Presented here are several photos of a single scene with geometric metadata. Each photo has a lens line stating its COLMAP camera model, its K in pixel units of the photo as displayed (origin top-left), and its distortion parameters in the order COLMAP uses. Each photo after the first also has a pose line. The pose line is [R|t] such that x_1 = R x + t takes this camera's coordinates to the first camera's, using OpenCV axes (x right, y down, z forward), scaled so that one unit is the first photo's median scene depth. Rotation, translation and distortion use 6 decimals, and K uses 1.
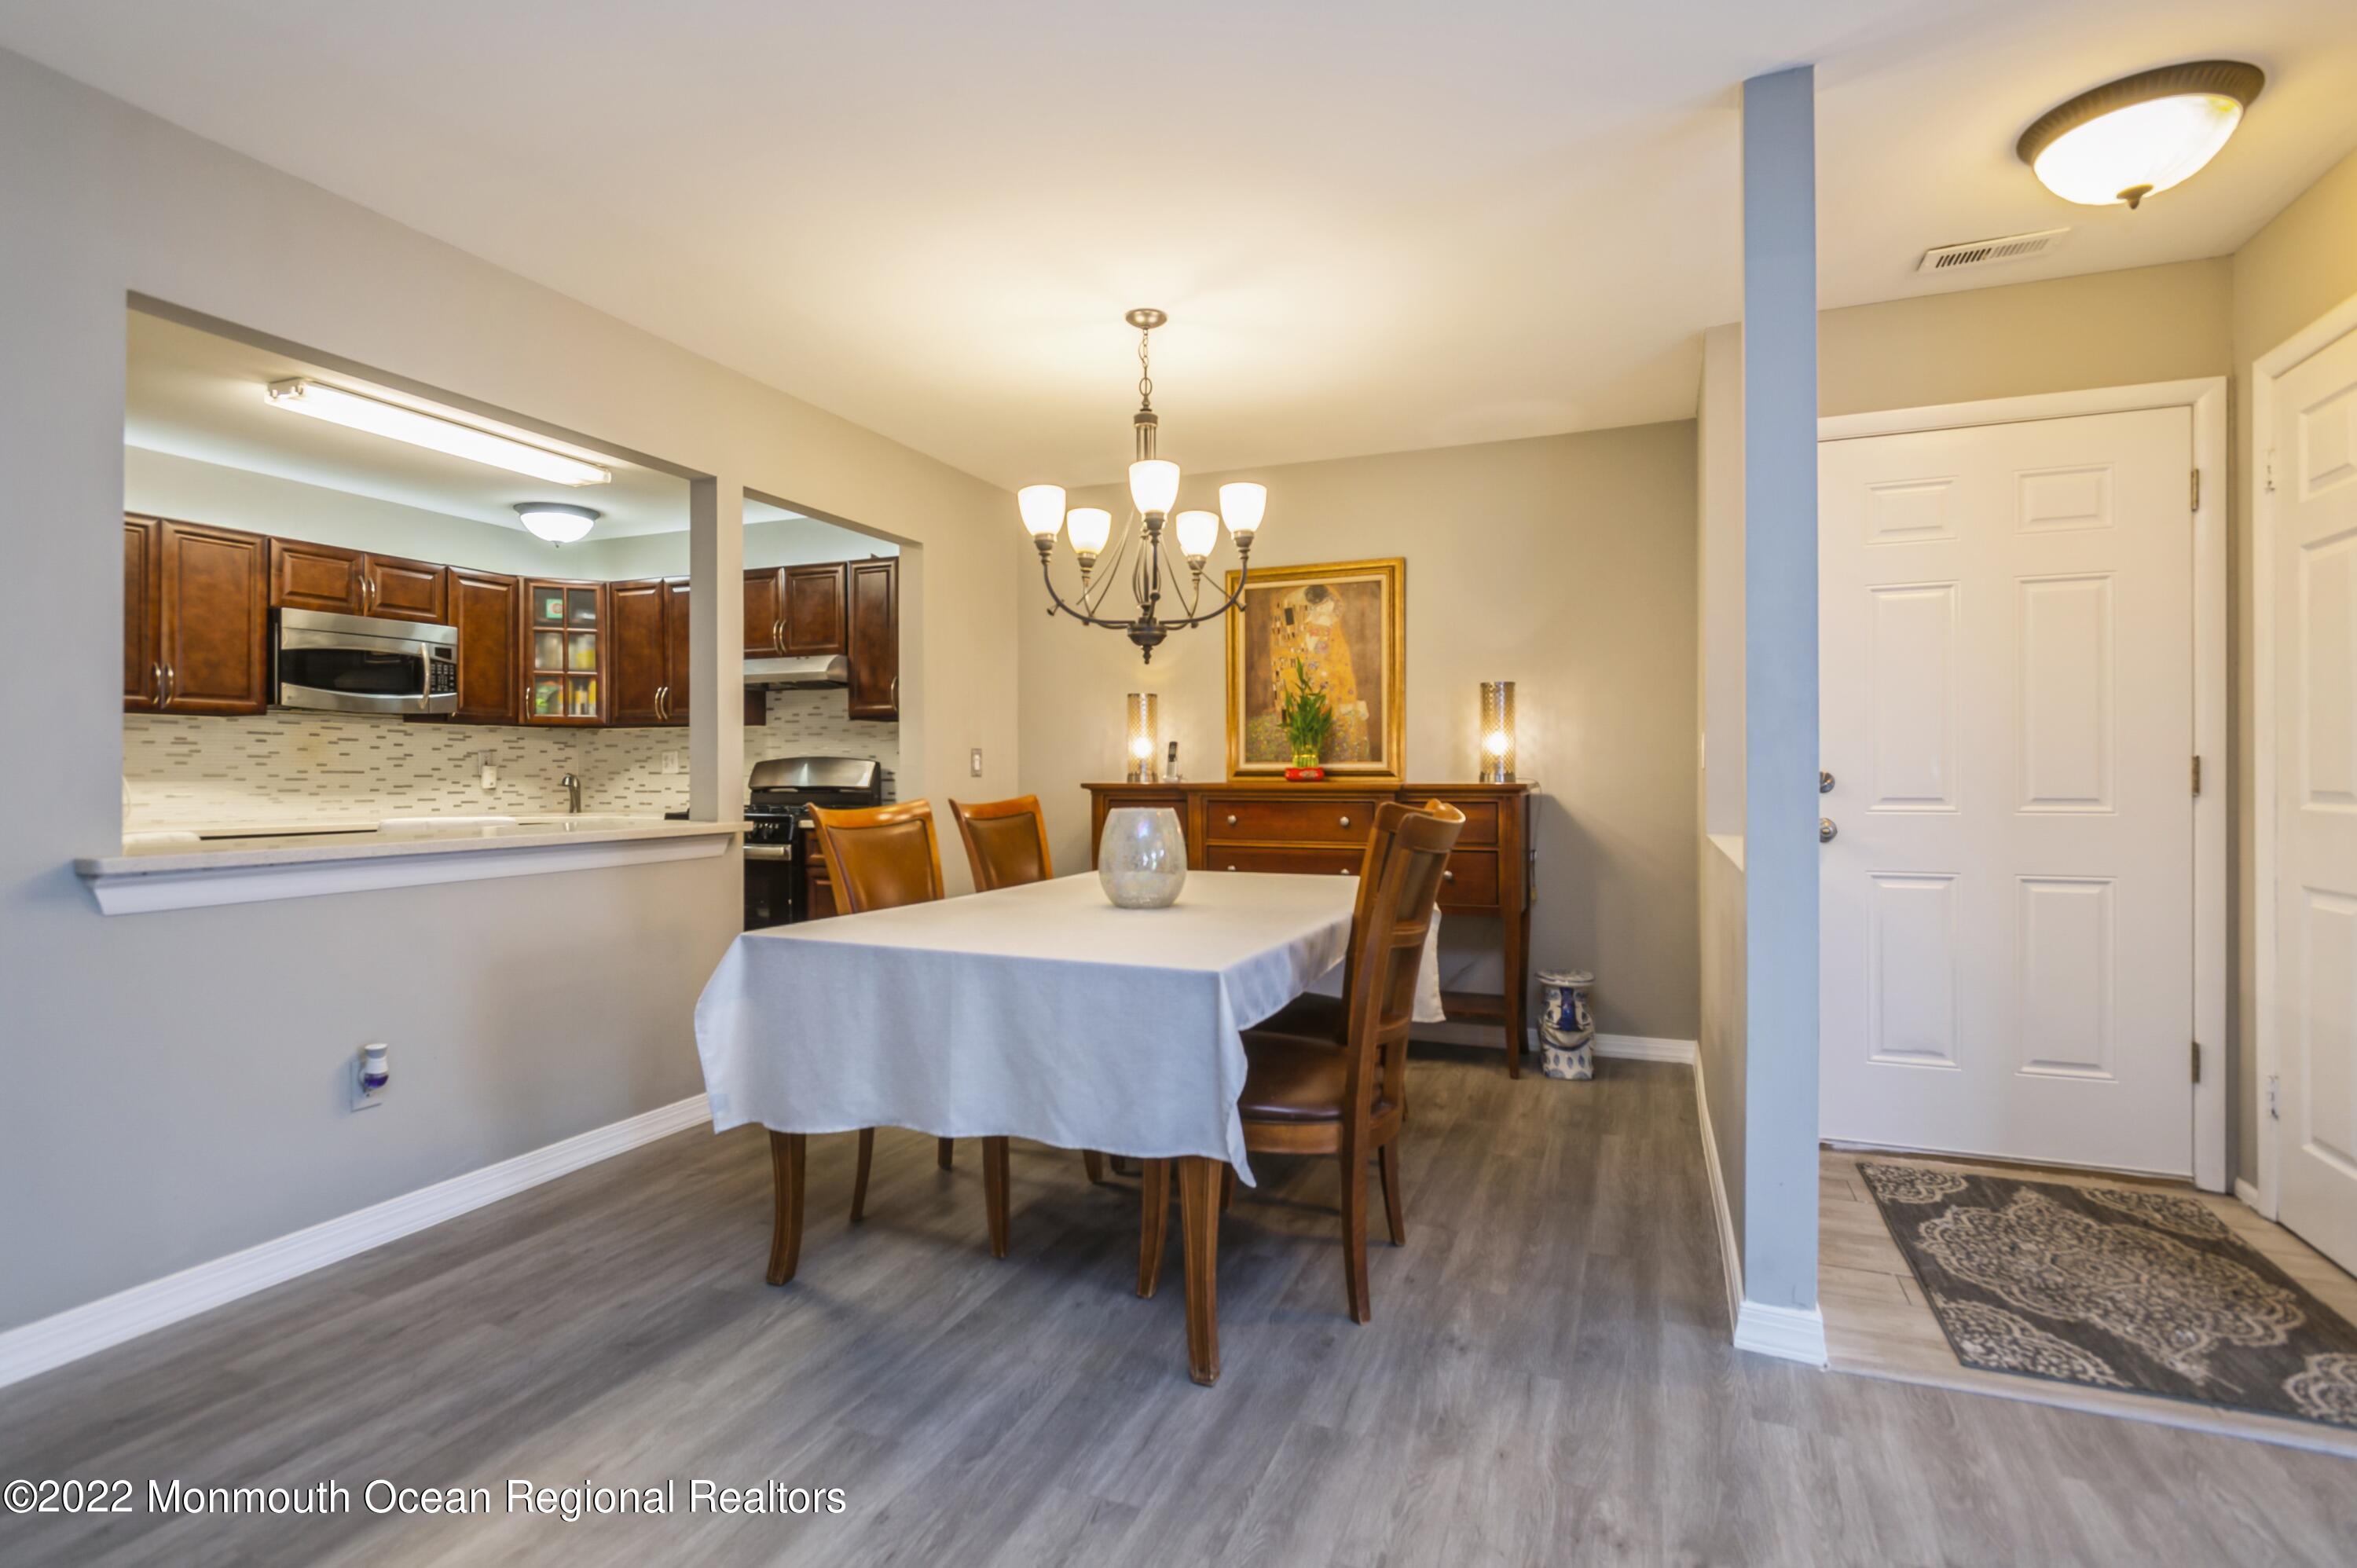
lens RADIAL K [[1124.3, 0, 1179.8], [0, 1124.3, 782.1], [0, 0, 1]] dist [0.000644, -0.003615]
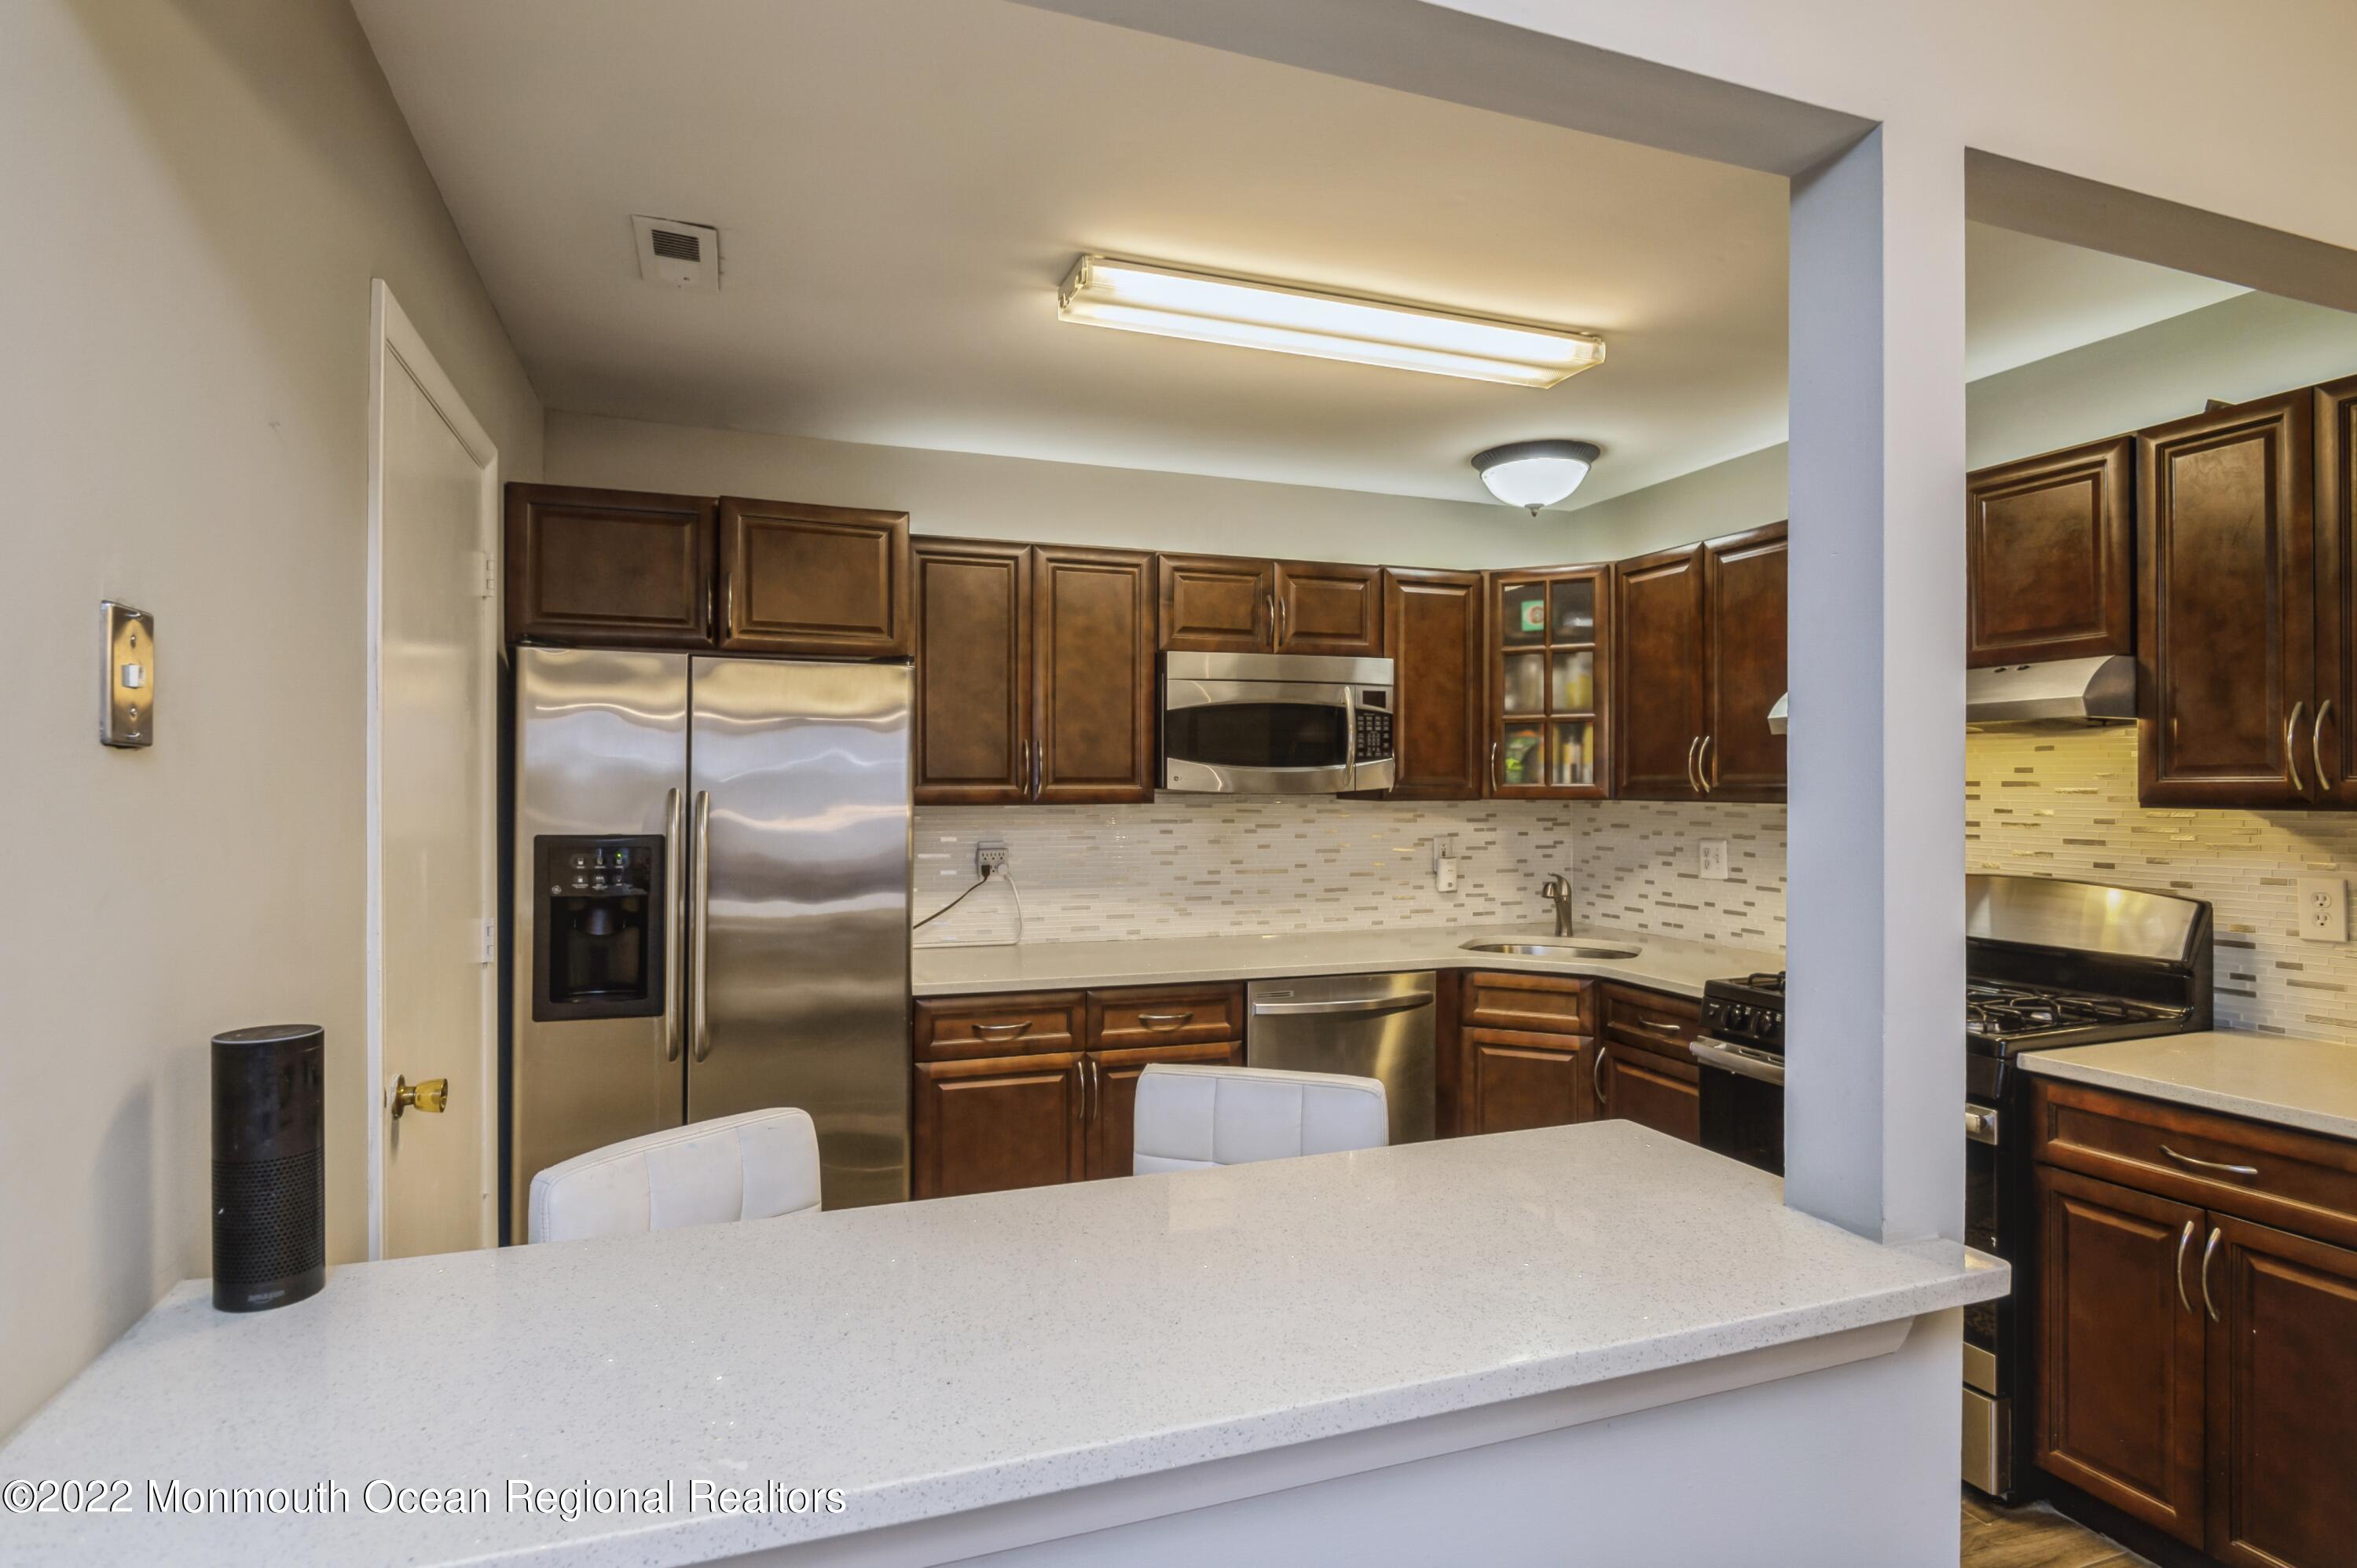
lens RADIAL K [[1211.7, 0, 1184.6], [0, 1211.7, 779.2], [0, 0, 1]] dist [-0.013195, -0.001119]
pose [[0.673102, -0.002570, -0.739545, -0.232168], [-0.006734, 0.999931, -0.009604, -0.068050], [0.739519, 0.011444, 0.673038, 0.499048]]
